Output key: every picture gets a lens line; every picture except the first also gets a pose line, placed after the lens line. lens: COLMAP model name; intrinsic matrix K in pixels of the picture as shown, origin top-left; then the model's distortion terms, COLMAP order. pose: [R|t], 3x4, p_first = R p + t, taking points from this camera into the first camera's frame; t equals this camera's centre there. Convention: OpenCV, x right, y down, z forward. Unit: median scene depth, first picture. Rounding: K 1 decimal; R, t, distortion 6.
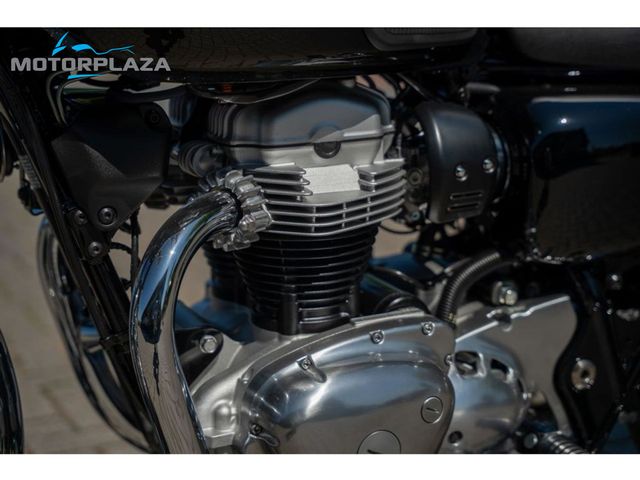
lens RADIAL K [[1276.2, 0, 319.3], [0, 1276.2, 242.2], [0, 0, 1]] dist [0.327749, 0.000000]
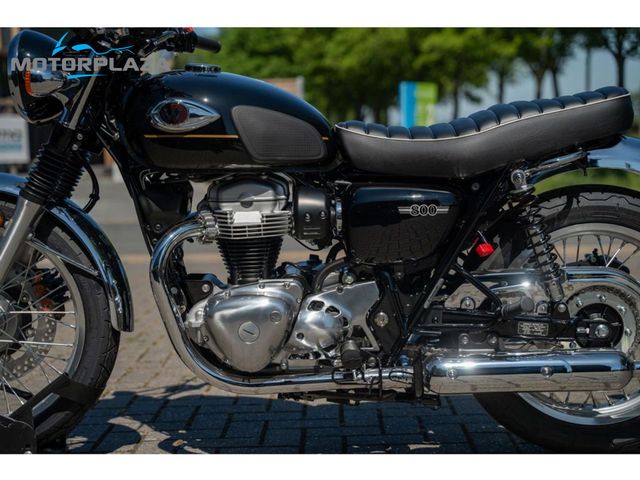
lens RADIAL K [[1217.8, 0, 323.5], [0, 1217.8, 243.5], [0, 0, 1]] dist [0.314502, 0.000000]
pose [[0.902681, 0.031818, -0.429132, 1.097316], [-0.081044, 0.991987, -0.096925, 0.205166], [0.422609, 0.122271, 0.898026, -0.944256]]
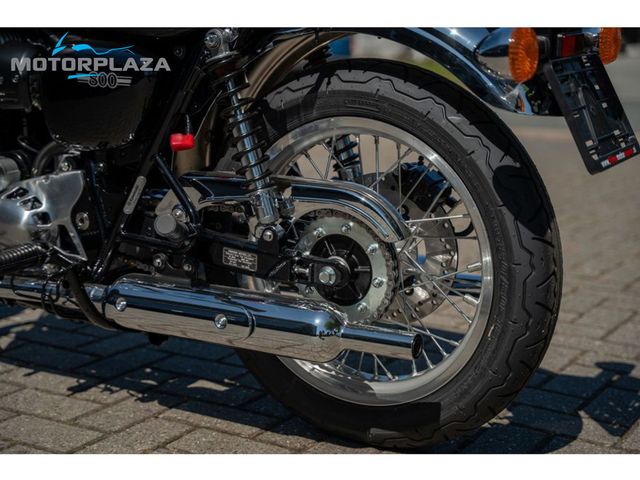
lens RADIAL K [[1054.9, 0, 319.5], [0, 1054.9, 240.9], [0, 0, 1]] dist [0.232541, 0.000000]
pose [[0.541437, 0.183313, -0.820514, 1.661053], [-0.189499, 0.977436, 0.093326, -0.059987], [0.819107, 0.104956, 0.563957, 0.559697]]
